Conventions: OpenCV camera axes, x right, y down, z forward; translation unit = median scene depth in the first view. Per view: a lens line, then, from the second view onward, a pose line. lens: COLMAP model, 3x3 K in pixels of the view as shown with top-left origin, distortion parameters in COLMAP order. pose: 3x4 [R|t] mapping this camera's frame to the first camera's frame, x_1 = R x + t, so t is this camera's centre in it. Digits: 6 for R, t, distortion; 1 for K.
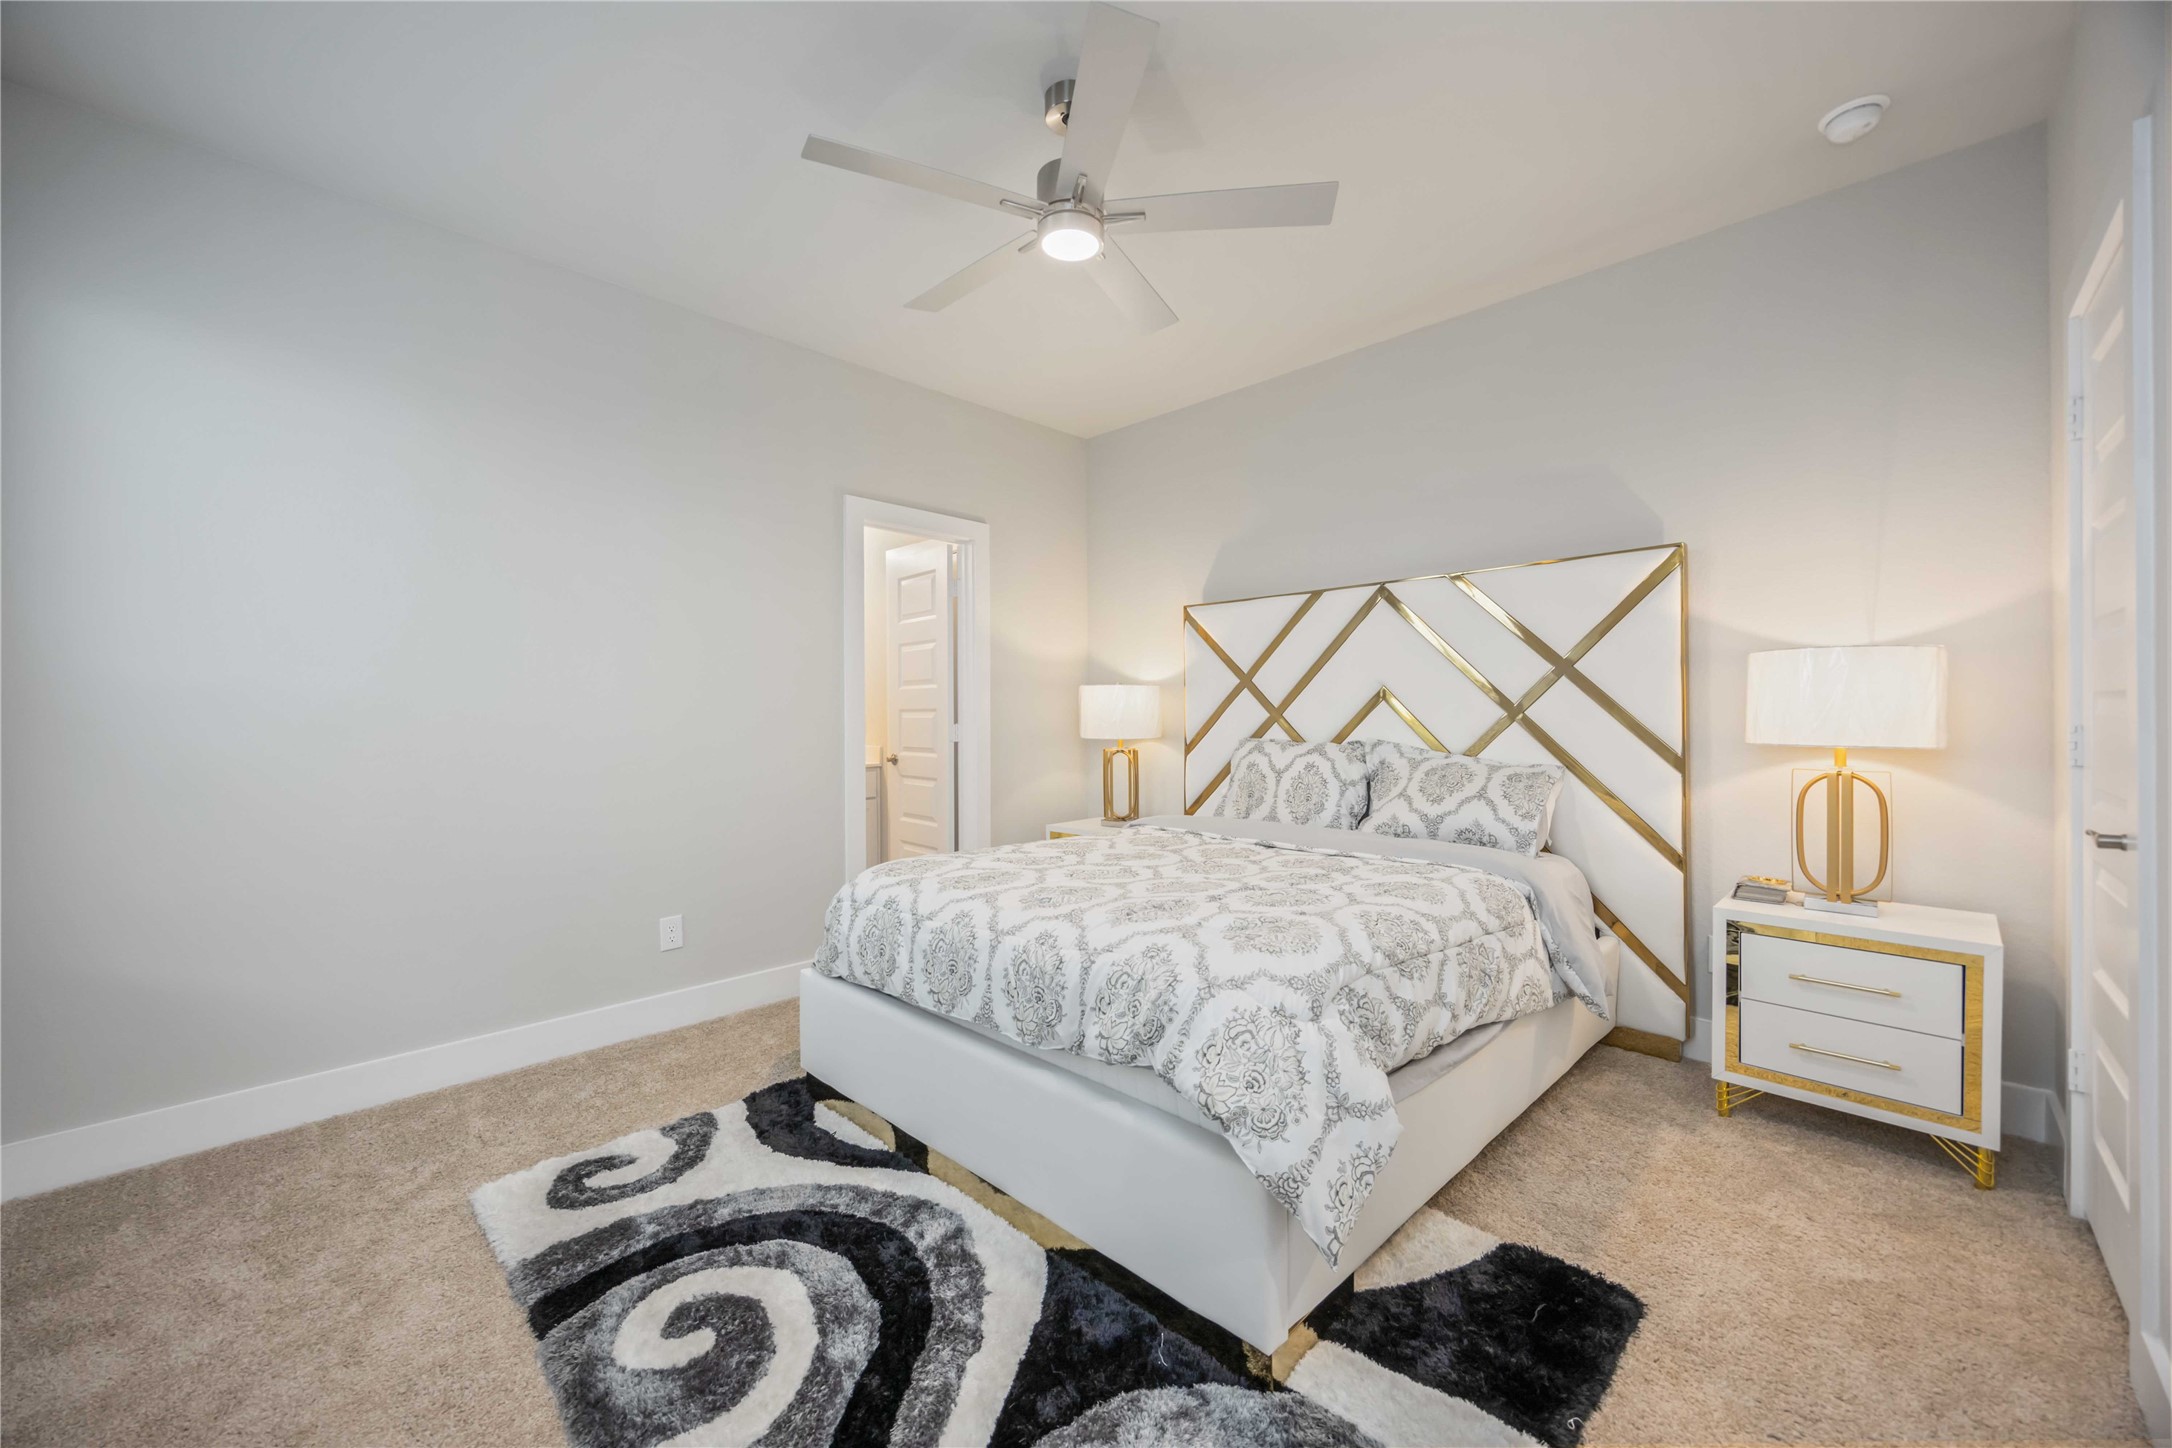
lens RADIAL K [[826.8, 0, 1086.0], [0, 826.8, 724.0], [0, 0, 1]] dist [-0.000145, -0.000168]
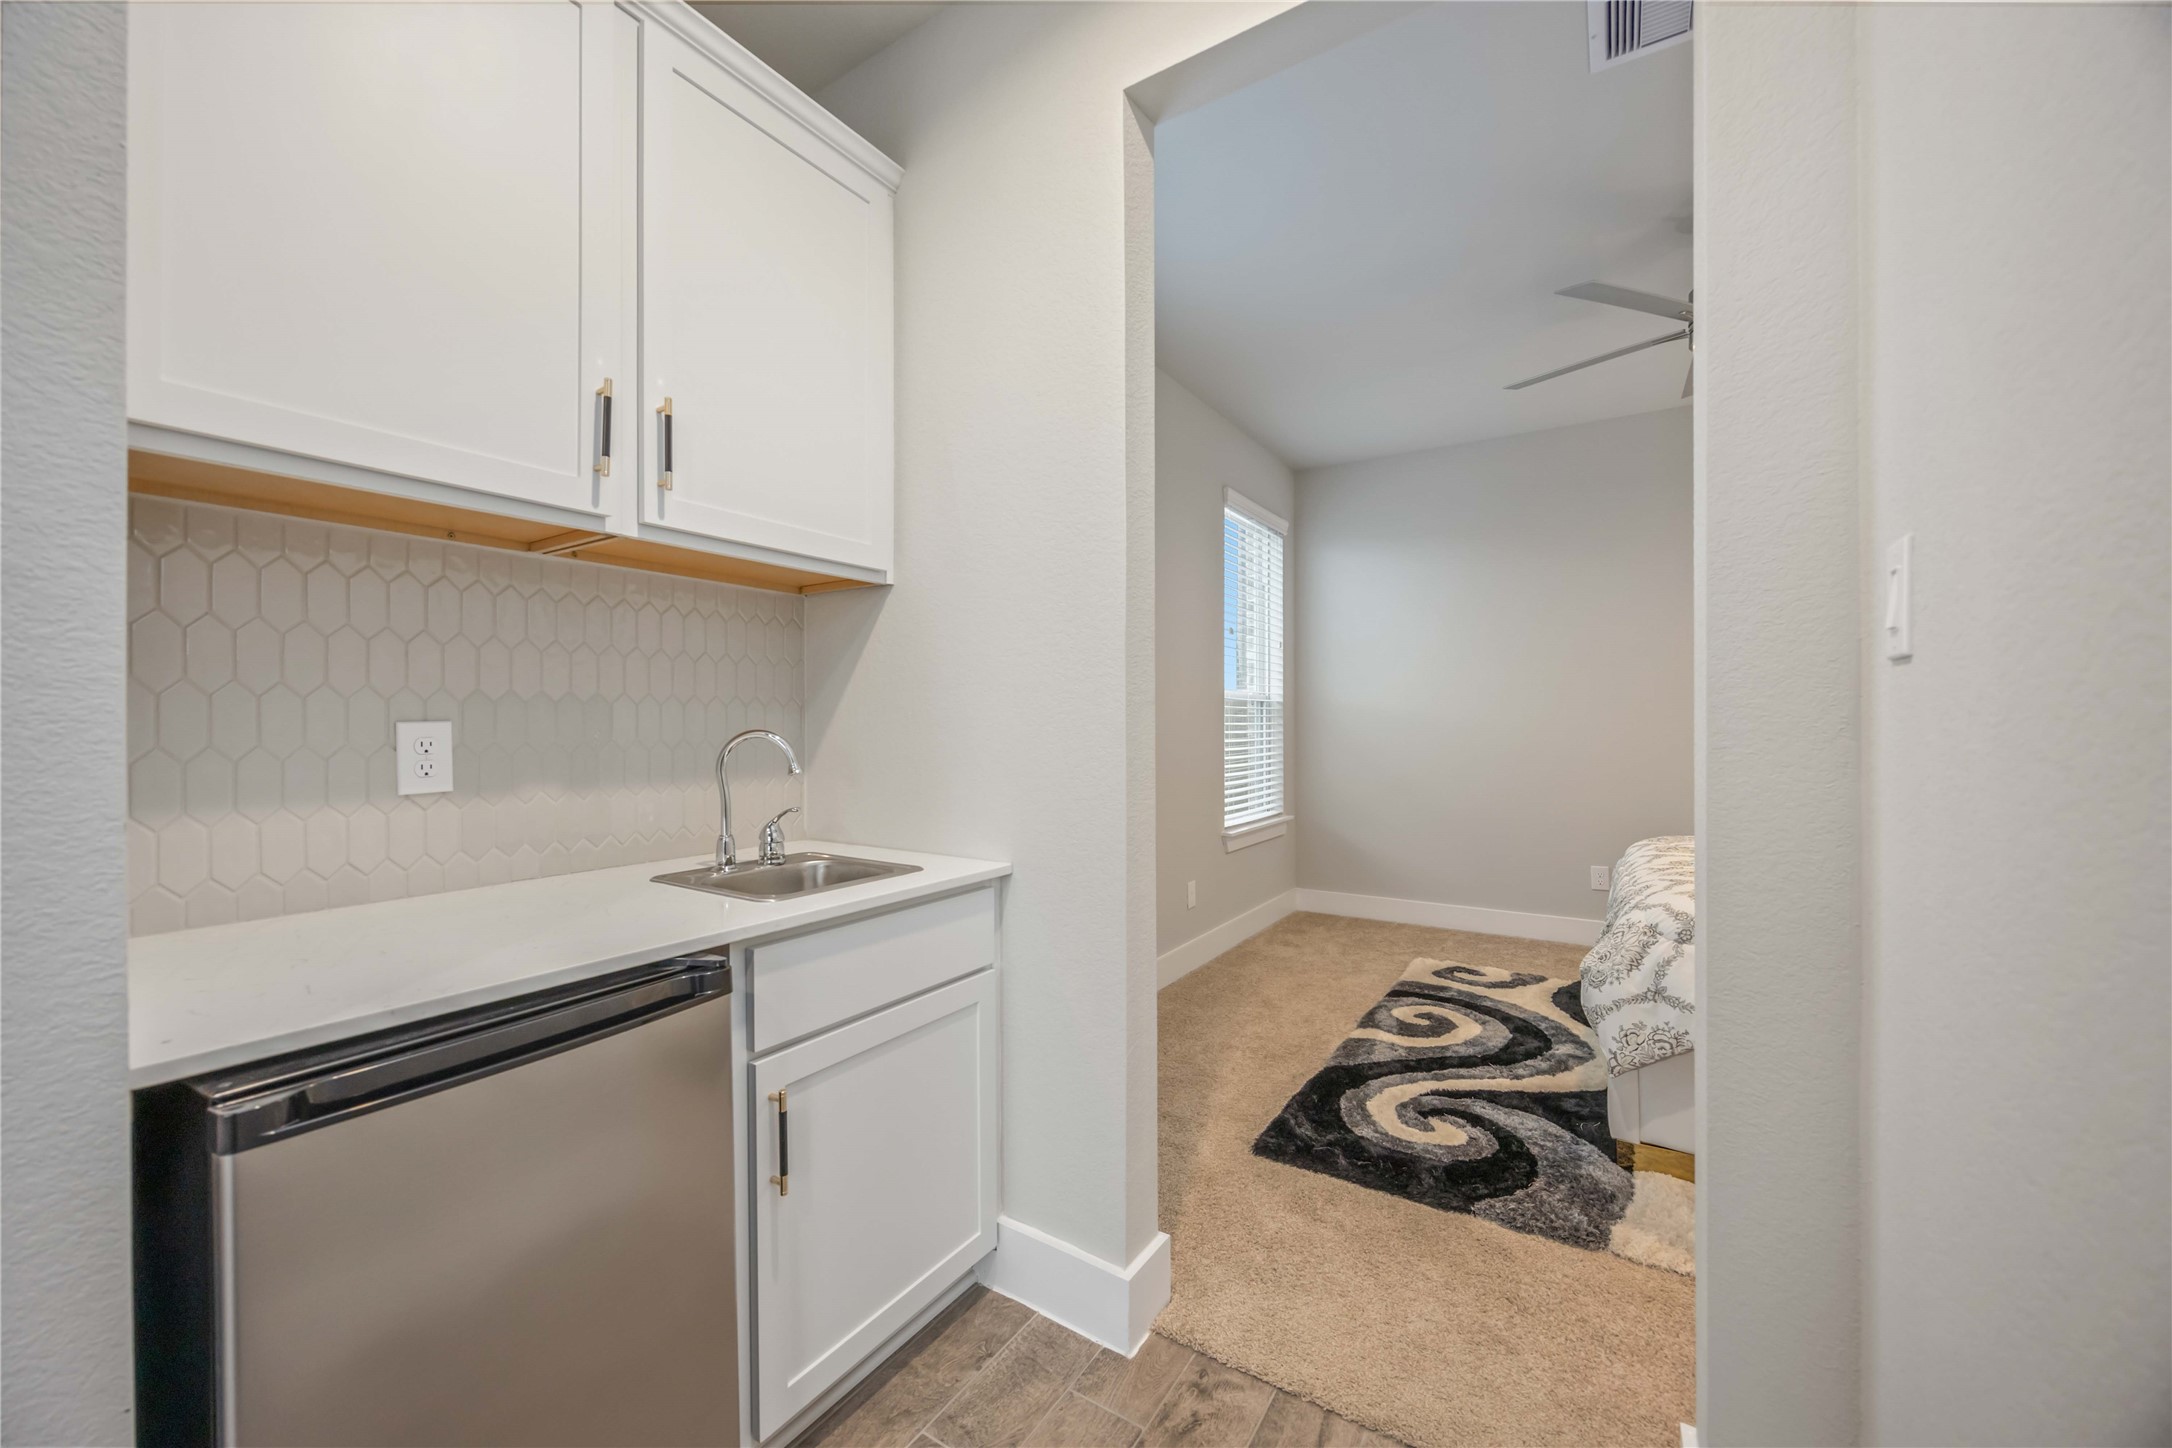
lens RADIAL K [[826.8, 0, 1086.0], [0, 826.8, 724.0], [0, 0, 1]] dist [-0.000145, -0.000168]
pose [[0.209285, 0.005822, -0.977837, 1.203303], [-0.004011, 0.999979, 0.005095, -0.010302], [0.977846, 0.002856, 0.209304, -0.228211]]
